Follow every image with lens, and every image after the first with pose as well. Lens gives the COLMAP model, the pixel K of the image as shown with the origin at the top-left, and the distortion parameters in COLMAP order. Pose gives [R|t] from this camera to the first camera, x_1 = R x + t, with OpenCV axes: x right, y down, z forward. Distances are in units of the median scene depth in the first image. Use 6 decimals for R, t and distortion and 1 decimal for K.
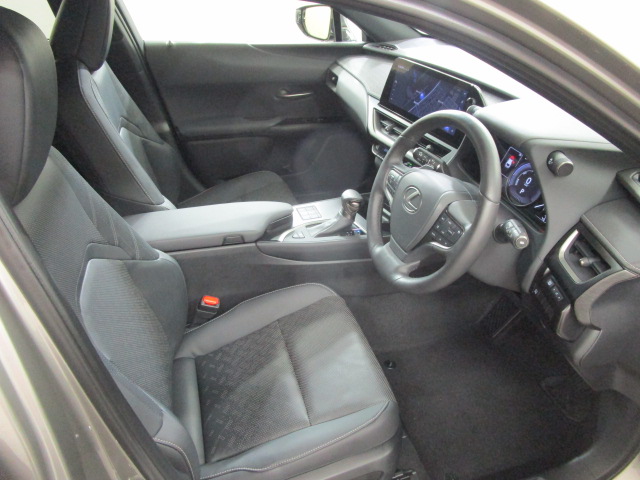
lens RADIAL K [[475.2, 0, 320.0], [0, 475.2, 240.0], [0, 0, 1]] dist [-0.010371, -0.003096]
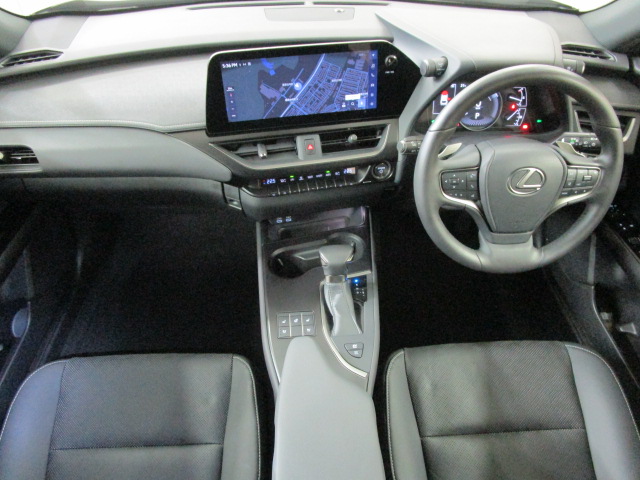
lens RADIAL K [[475.2, 0, 320.0], [0, 475.2, 240.0], [0, 0, 1]] dist [-0.010371, -0.003096]
pose [[0.244125, -0.674686, 0.696565, -0.423406], [0.533323, 0.693324, 0.484632, -0.467393], [-0.809919, 0.253183, 0.529083, 0.649804]]
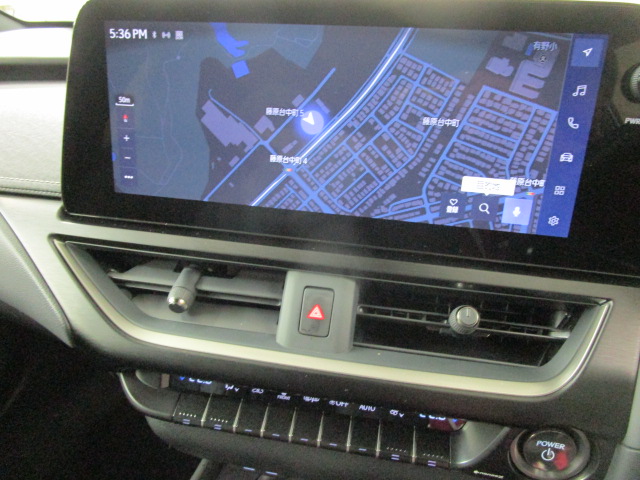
lens RADIAL K [[475.2, 0, 320.0], [0, 475.2, 240.0], [0, 0, 1]] dist [-0.010371, -0.003096]
pose [[0.614294, -0.378834, 0.692190, 0.037545], [0.434490, 0.894647, 0.104043, -0.273145], [-0.658681, 0.236837, 0.714176, 0.840388]]
